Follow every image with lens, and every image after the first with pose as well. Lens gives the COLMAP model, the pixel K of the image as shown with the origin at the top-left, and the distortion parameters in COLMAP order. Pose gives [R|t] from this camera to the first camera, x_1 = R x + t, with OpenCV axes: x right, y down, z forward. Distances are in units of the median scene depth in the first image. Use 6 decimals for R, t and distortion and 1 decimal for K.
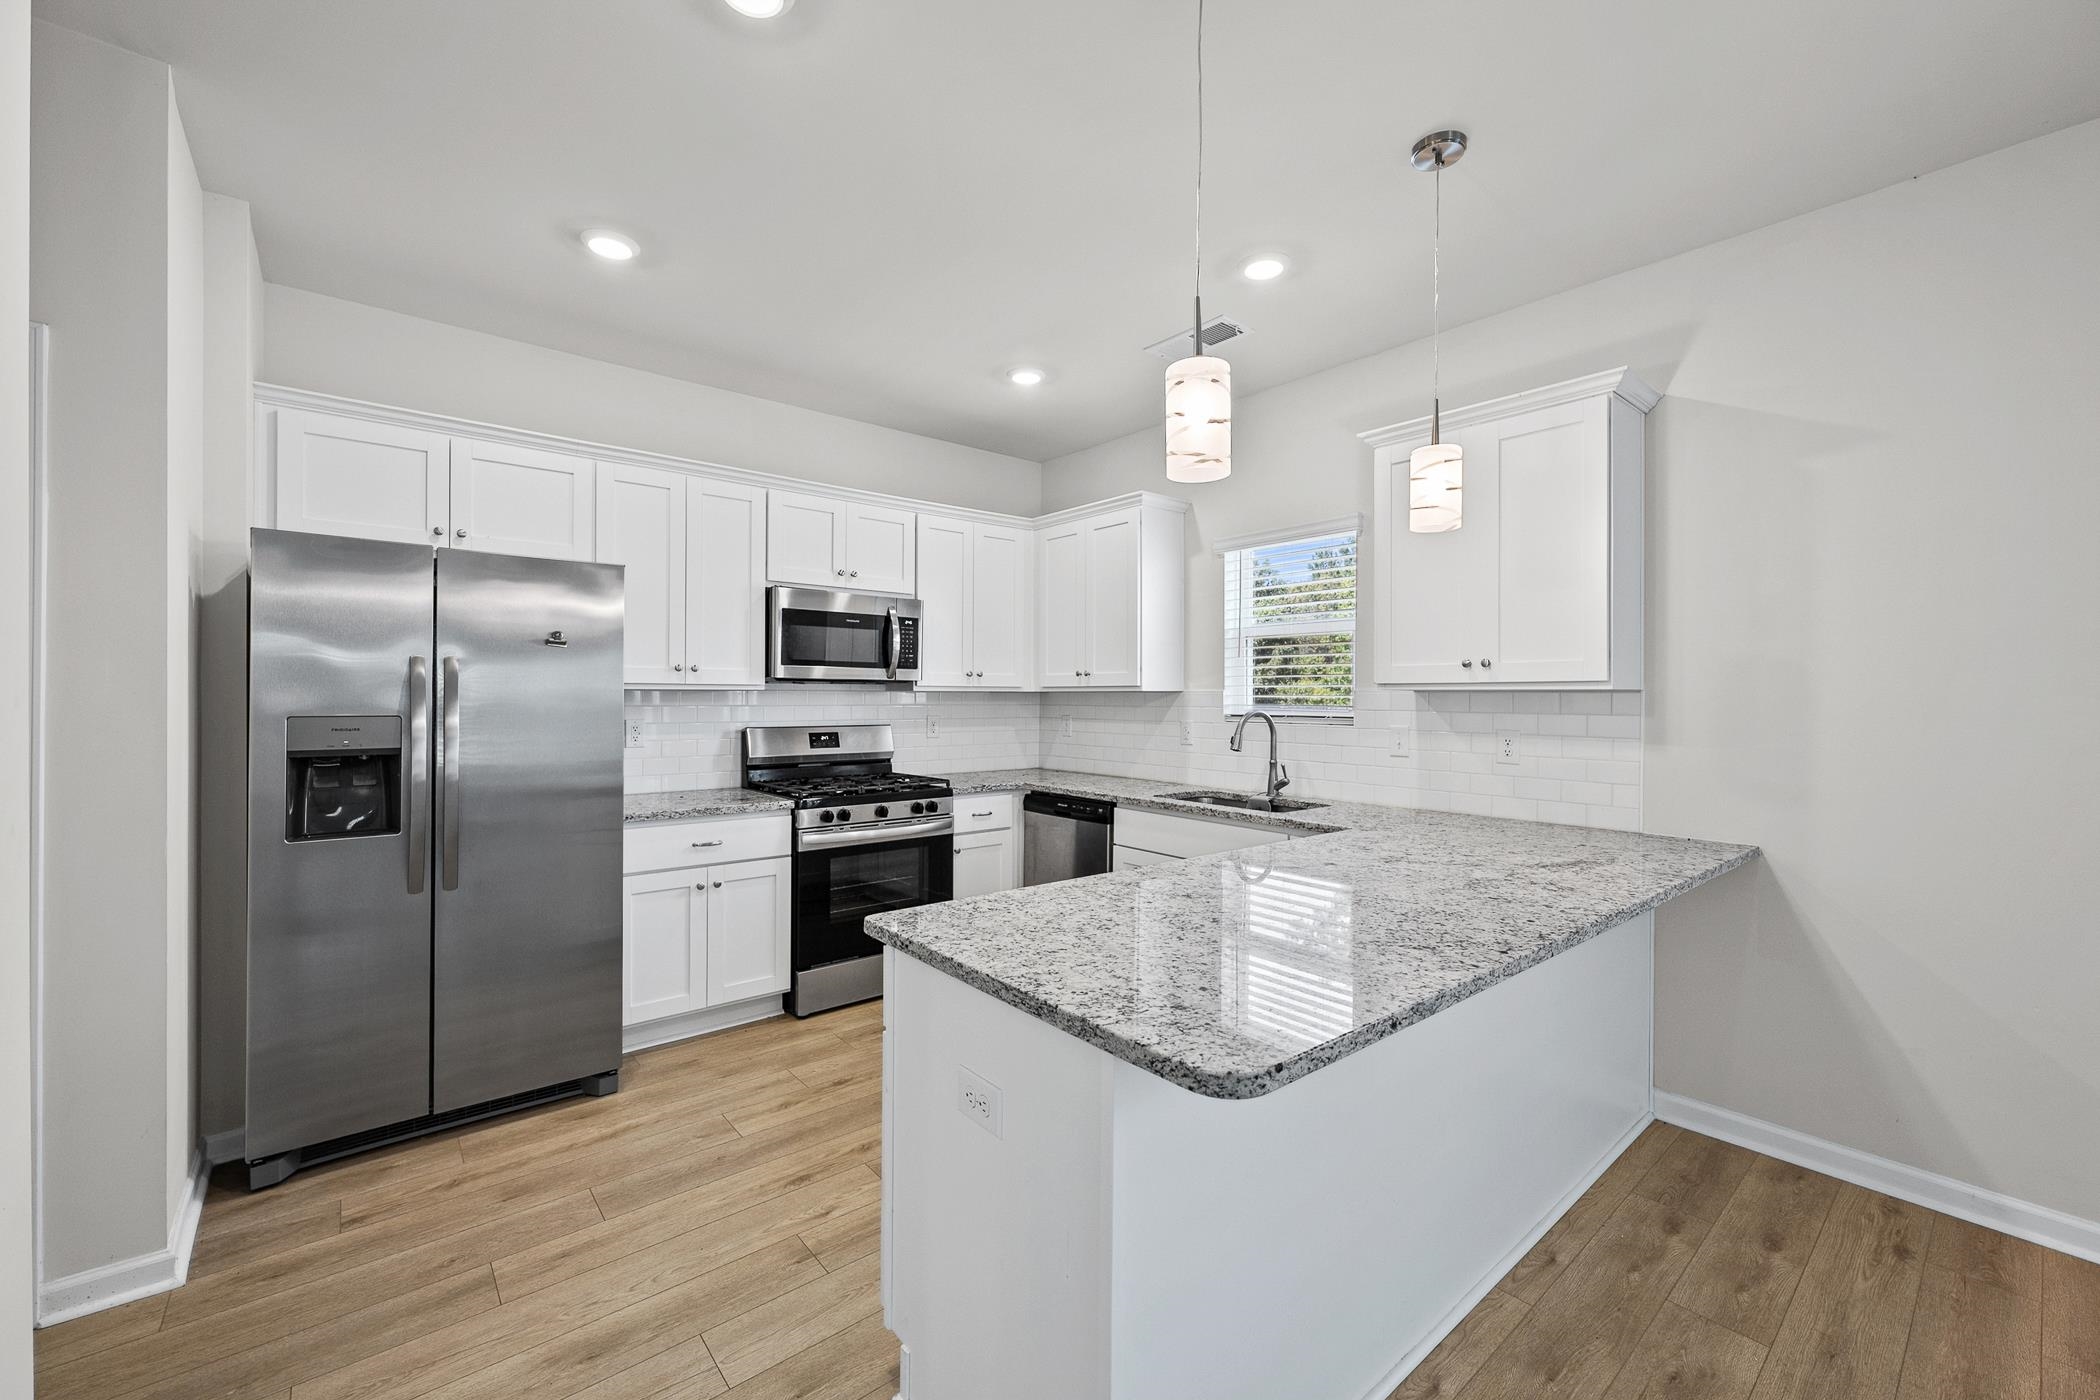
lens RADIAL K [[843.3, 0, 1050.0], [0, 843.3, 700.0], [0, 0, 1]] dist [-0.002993, -0.000271]
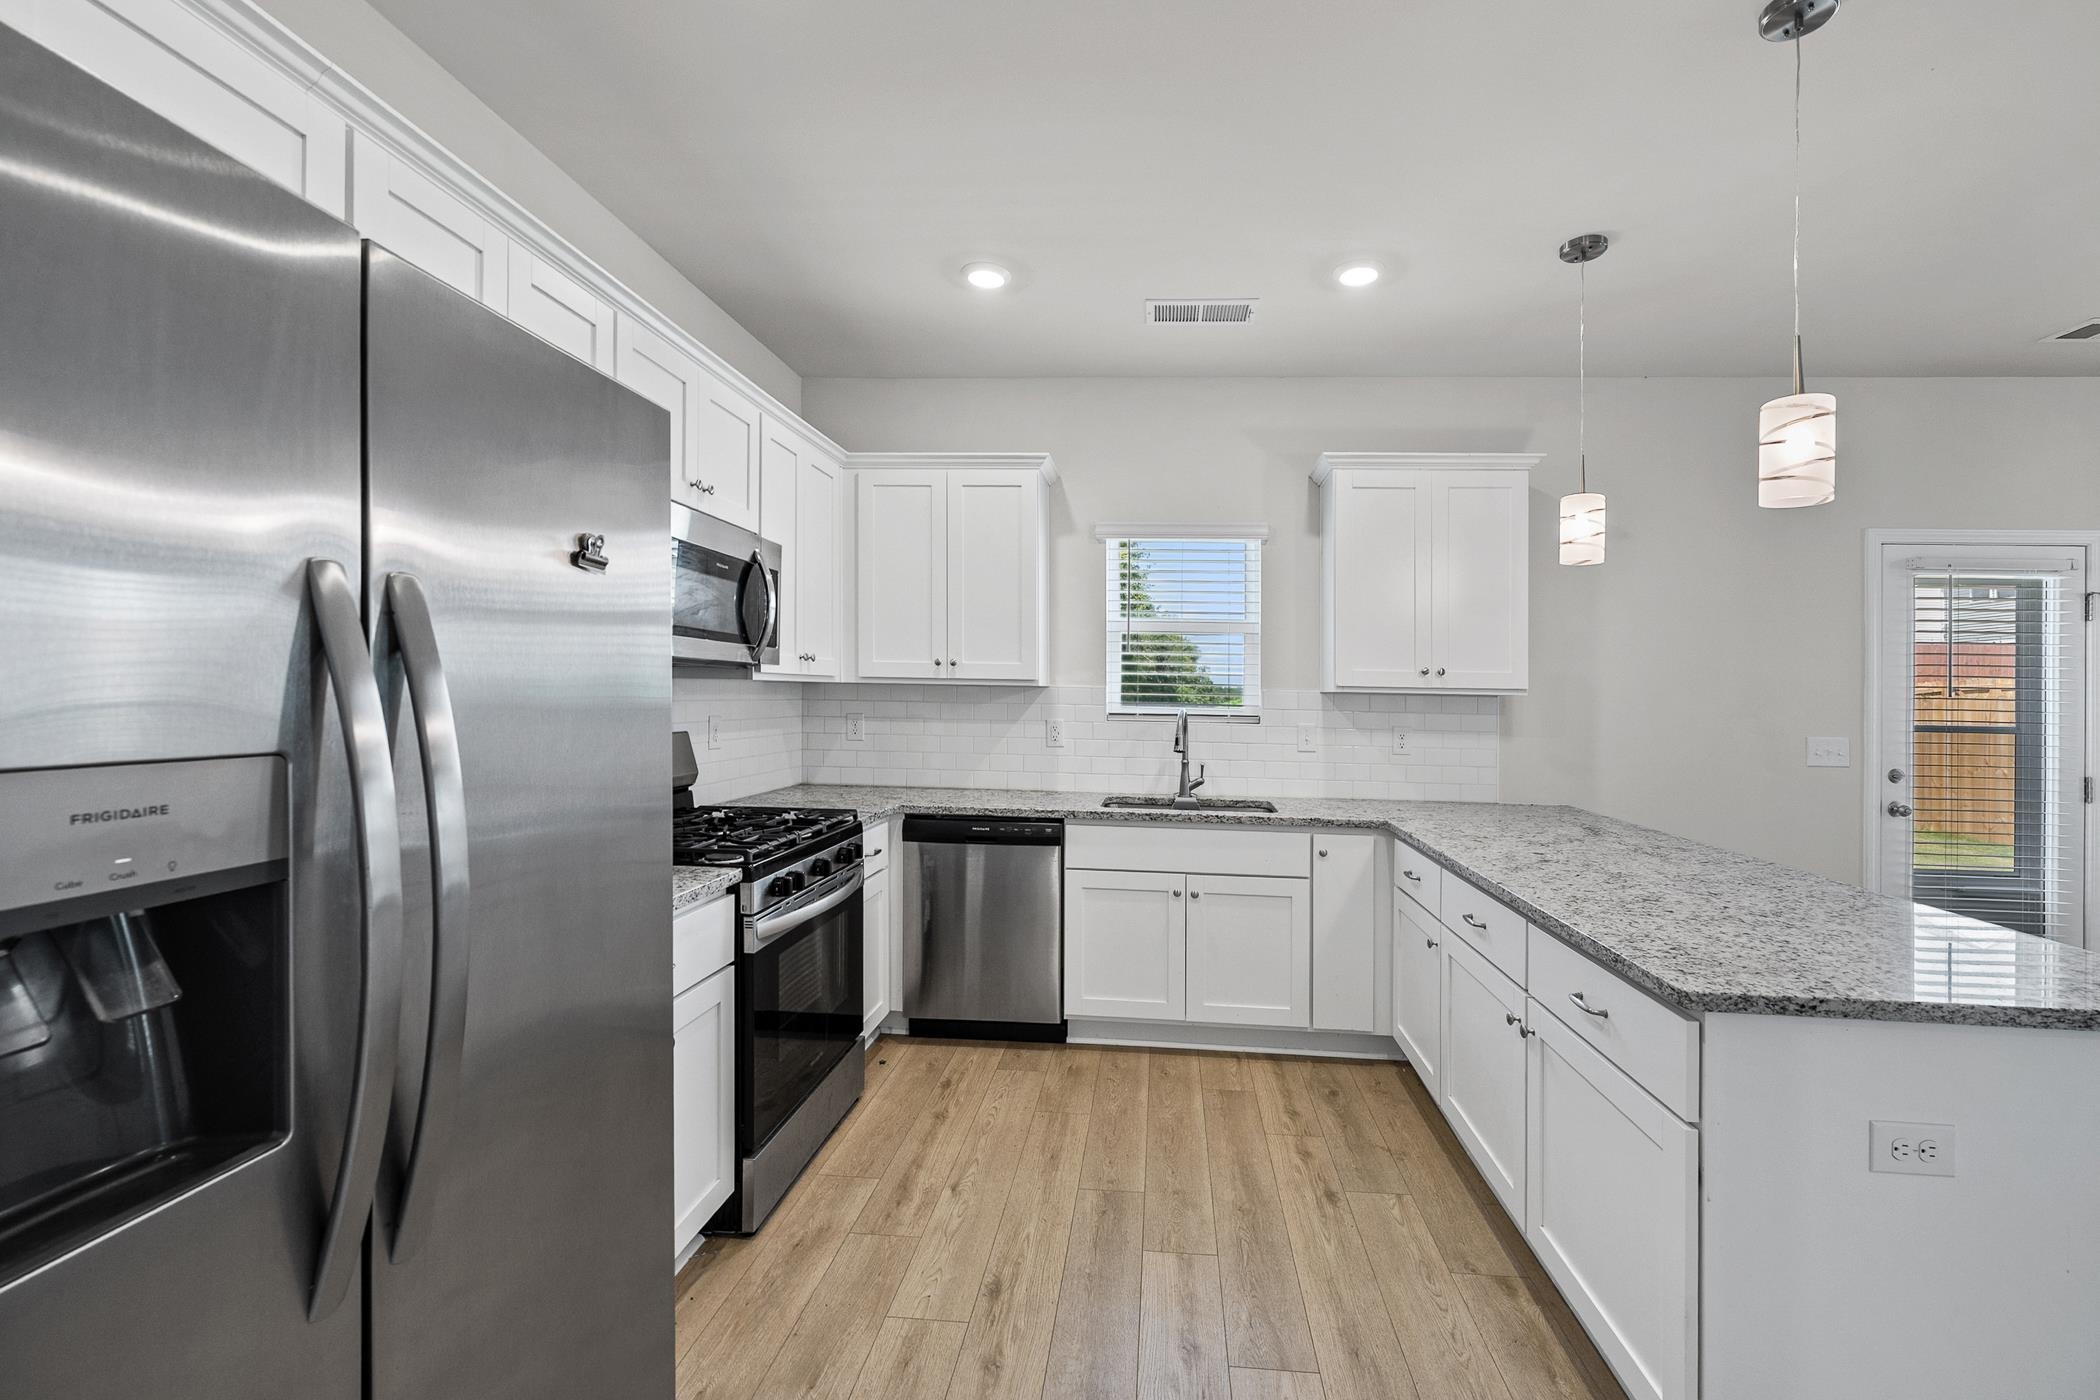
lens RADIAL K [[866.0, 0, 1110.0], [0, 866.0, 689.9], [0, 0, 1]] dist [-0.000853, -0.000039]
pose [[0.687706, 0.012699, 0.725878, -0.521013], [-0.014292, 0.999890, -0.003953, -0.004839], [-0.725848, -0.007655, 0.687812, 0.372329]]
